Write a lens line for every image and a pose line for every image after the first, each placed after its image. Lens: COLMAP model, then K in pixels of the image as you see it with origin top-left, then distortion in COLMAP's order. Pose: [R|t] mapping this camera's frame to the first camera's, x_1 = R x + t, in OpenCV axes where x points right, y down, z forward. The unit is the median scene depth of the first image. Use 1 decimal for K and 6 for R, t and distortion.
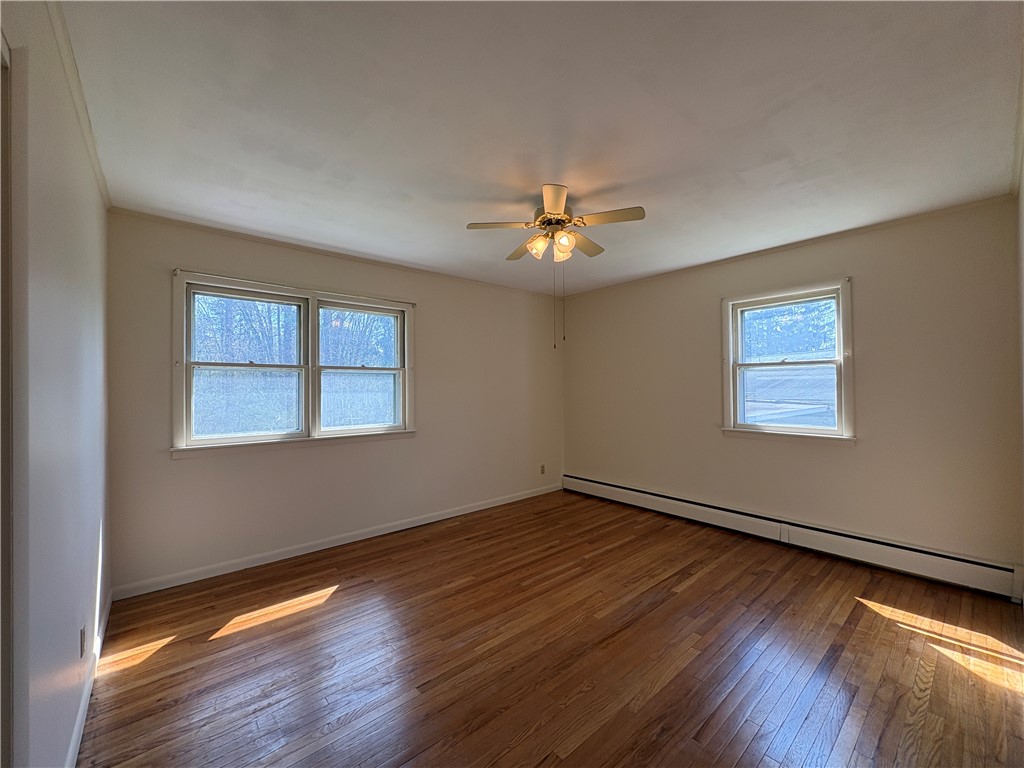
lens RADIAL K [[408.2, 0, 507.9], [0, 408.2, 383.7], [0, 0, 1]] dist [0.002083, 0.000209]
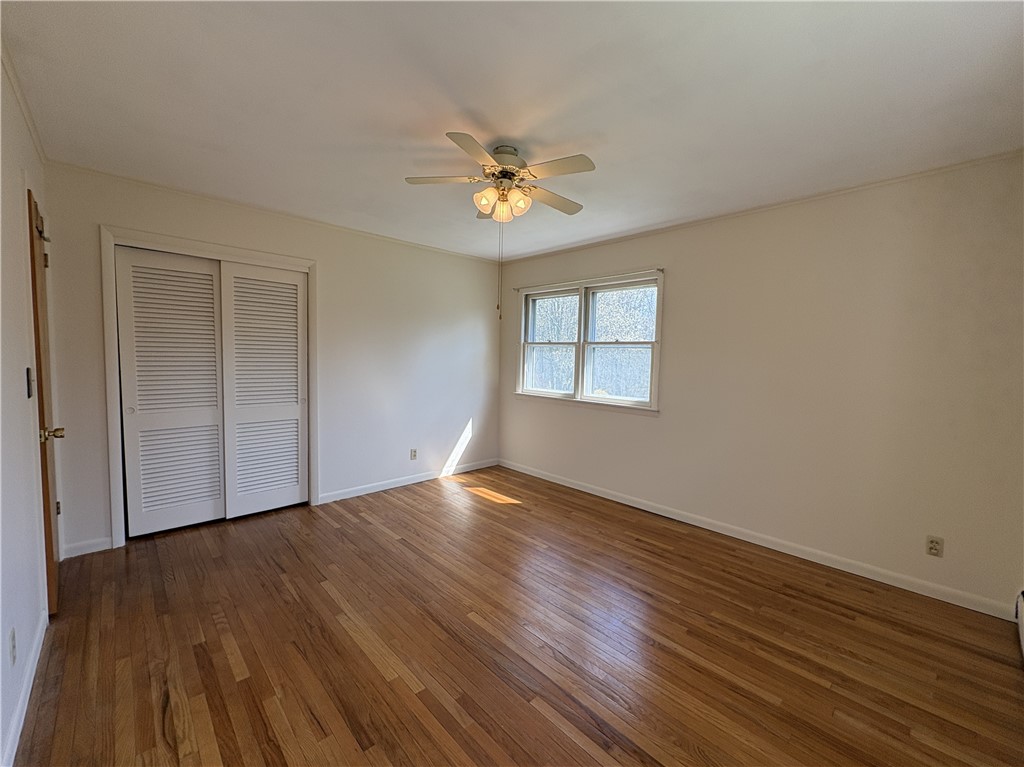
lens RADIAL K [[408.2, 0, 506.5], [0, 408.2, 382.1], [0, 0, 1]] dist [0.002083, 0.000209]
pose [[0.056817, 0.070447, -0.995896, 0.738483], [-0.013984, 0.997466, 0.069760, -0.006321], [0.998287, 0.009963, 0.057658, 0.691031]]
